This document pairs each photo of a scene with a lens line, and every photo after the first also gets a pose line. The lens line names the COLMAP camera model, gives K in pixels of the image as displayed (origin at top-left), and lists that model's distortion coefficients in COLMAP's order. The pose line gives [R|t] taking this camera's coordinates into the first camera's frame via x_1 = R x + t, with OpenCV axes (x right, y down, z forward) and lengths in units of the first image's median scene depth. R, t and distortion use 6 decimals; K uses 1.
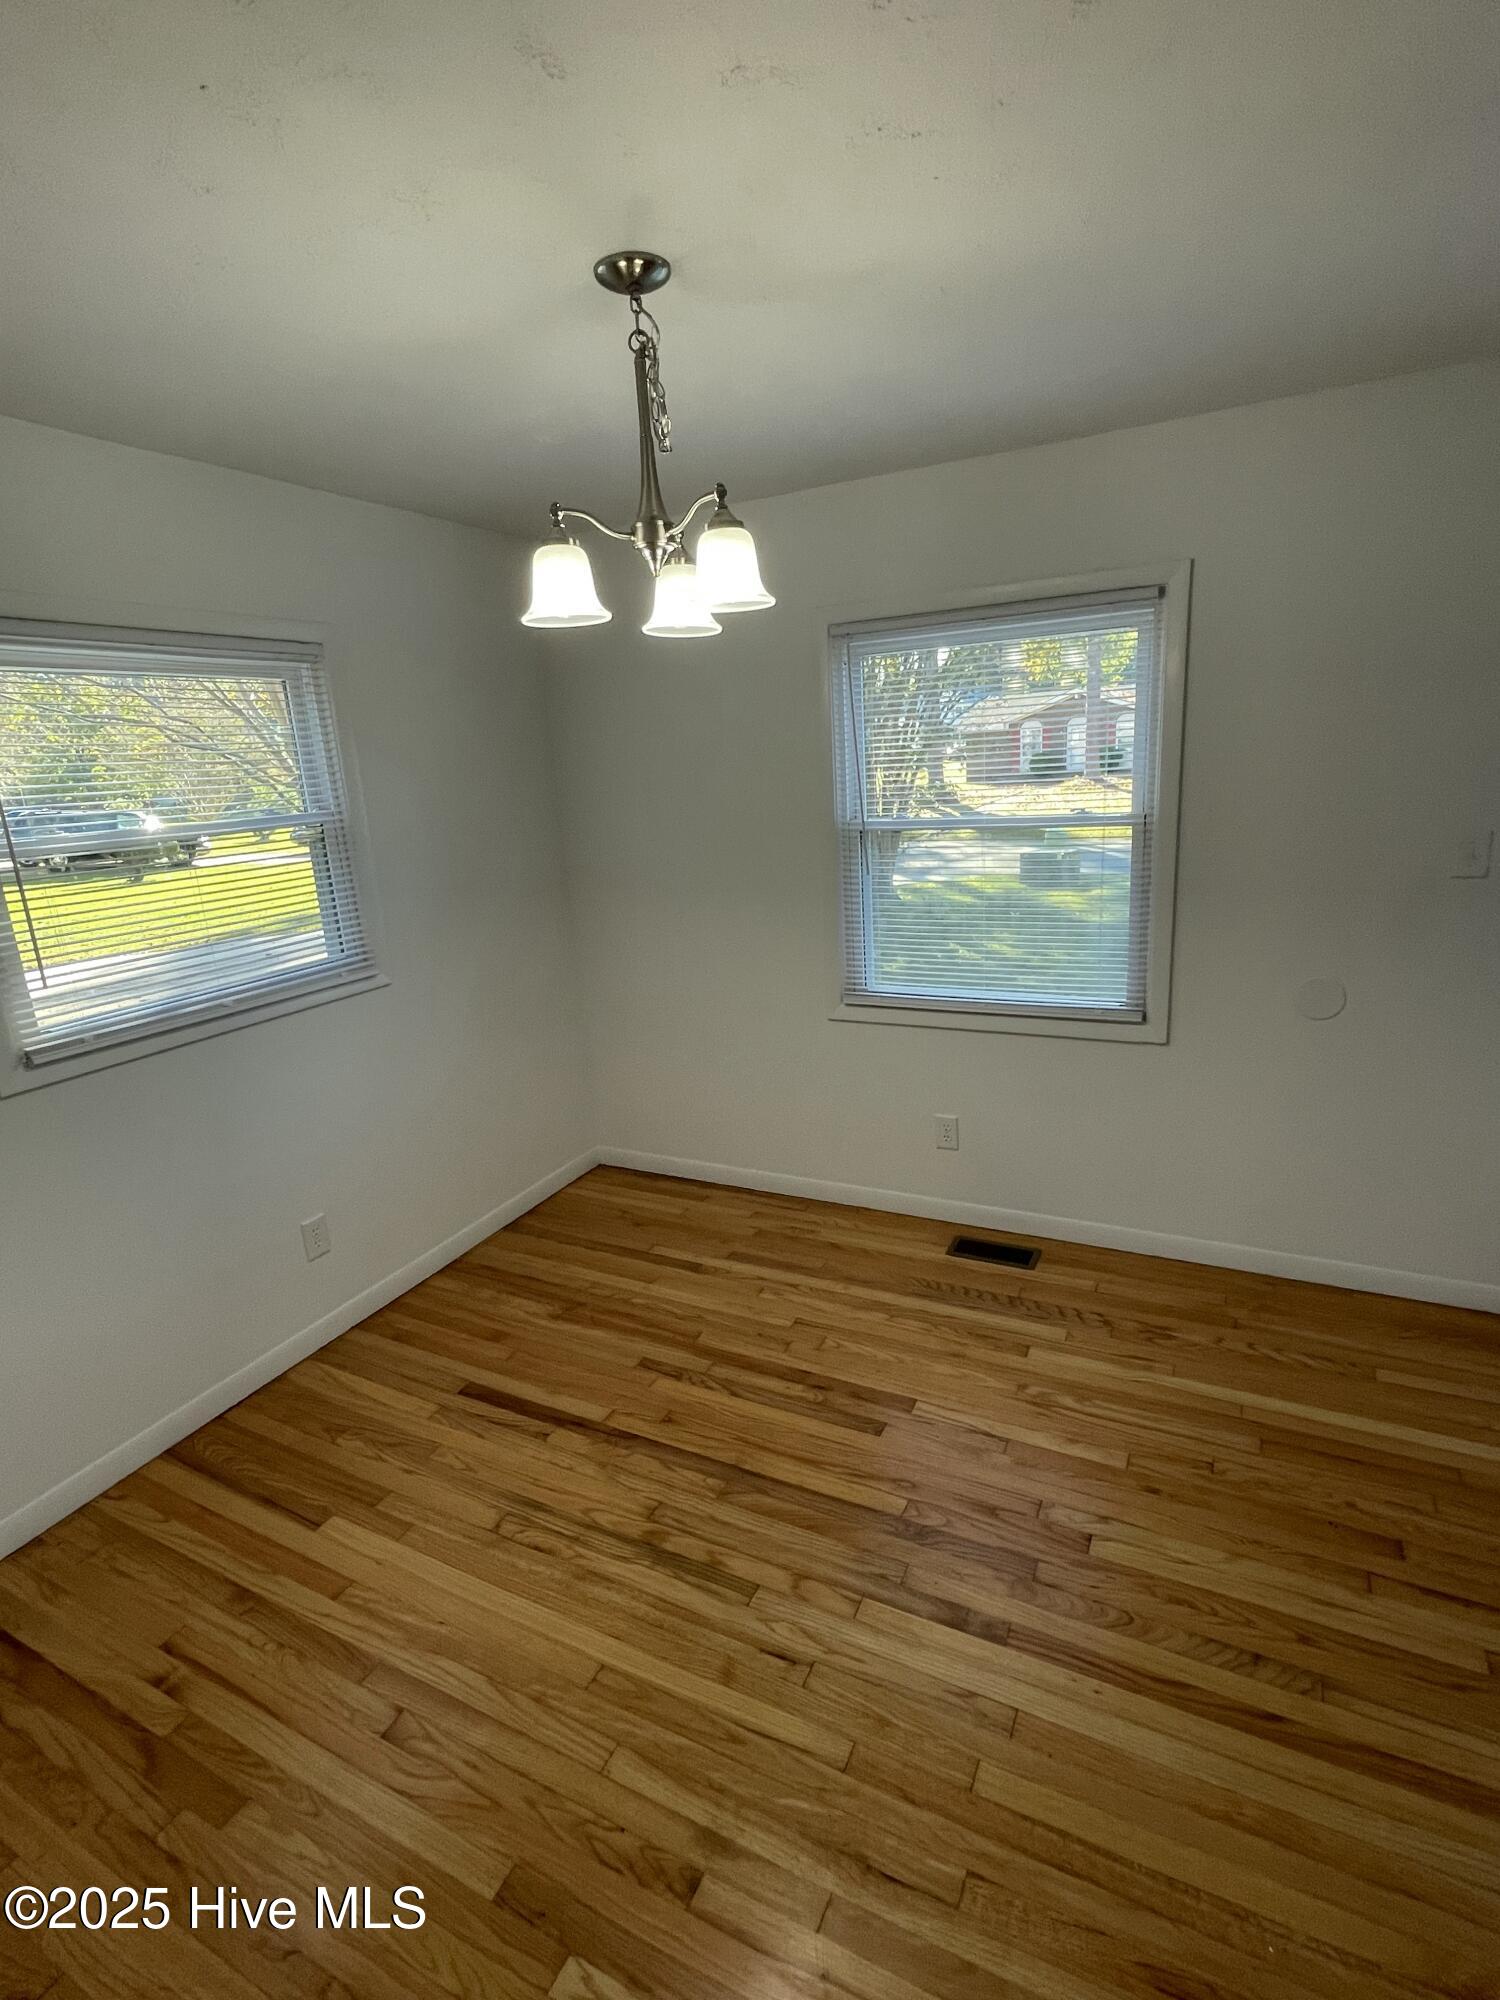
lens RADIAL K [[966.6, 0, 750.0], [0, 966.6, 1000.0], [0, 0, 1]] dist [-0.002006, 0.000261]
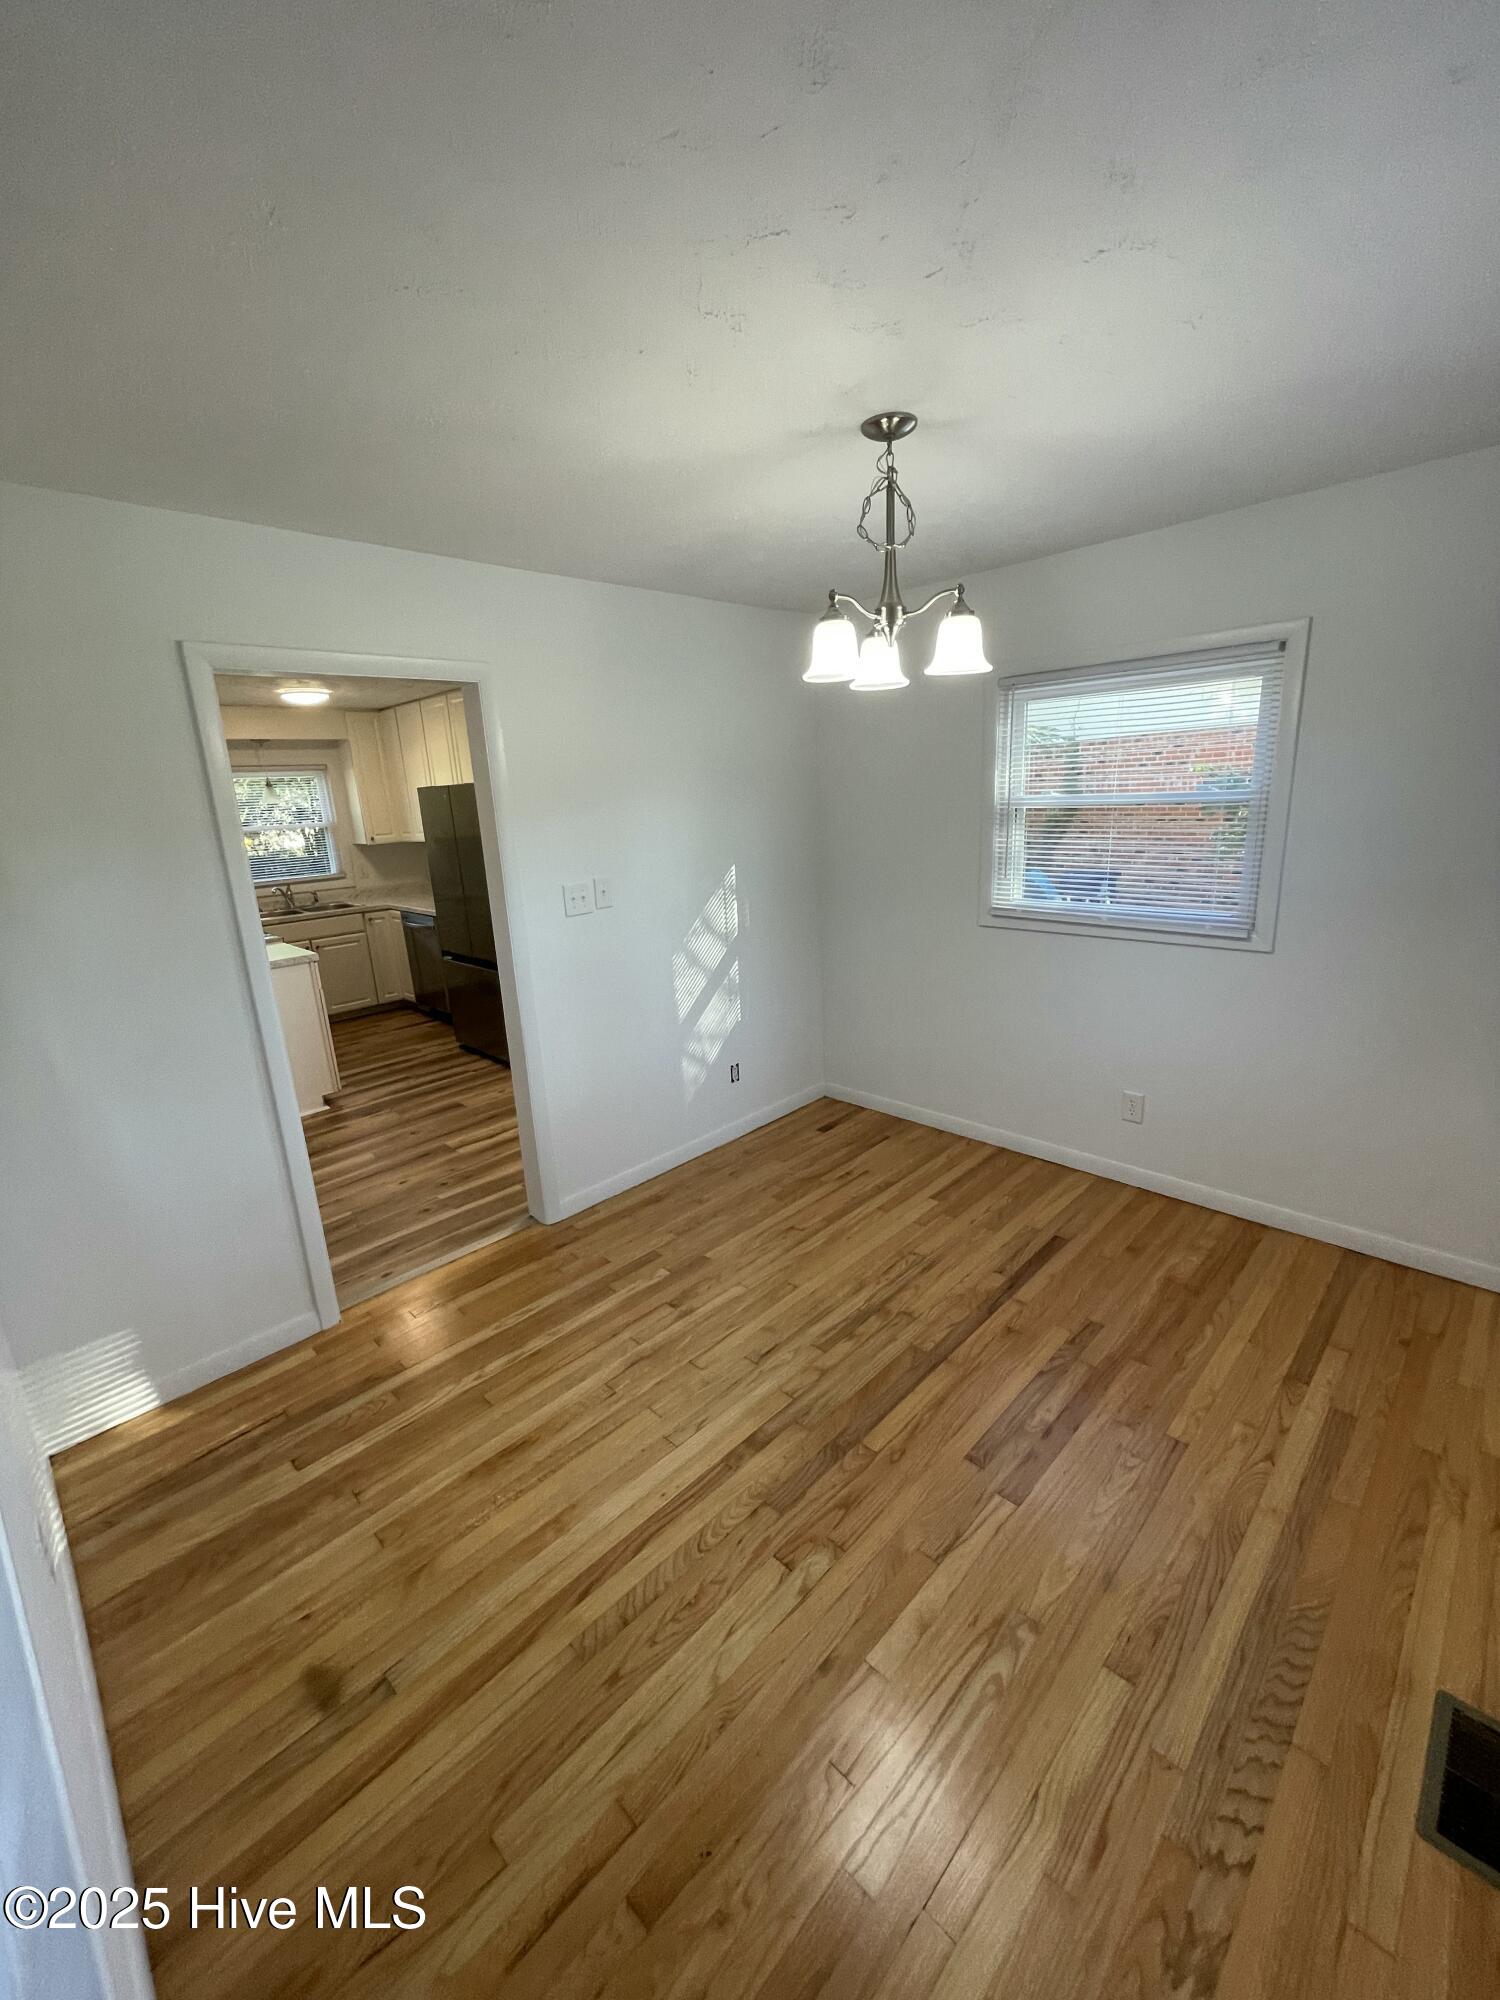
lens RADIAL K [[808.7, 0, 749.7], [0, 808.7, 993.7], [0, 0, 1]] dist [0.000284, -0.000428]
pose [[-0.296143, 0.306616, -0.904592, 0.910970], [-0.171570, 0.914593, 0.366174, -0.294410], [0.939608, 0.263640, -0.218244, 0.942717]]
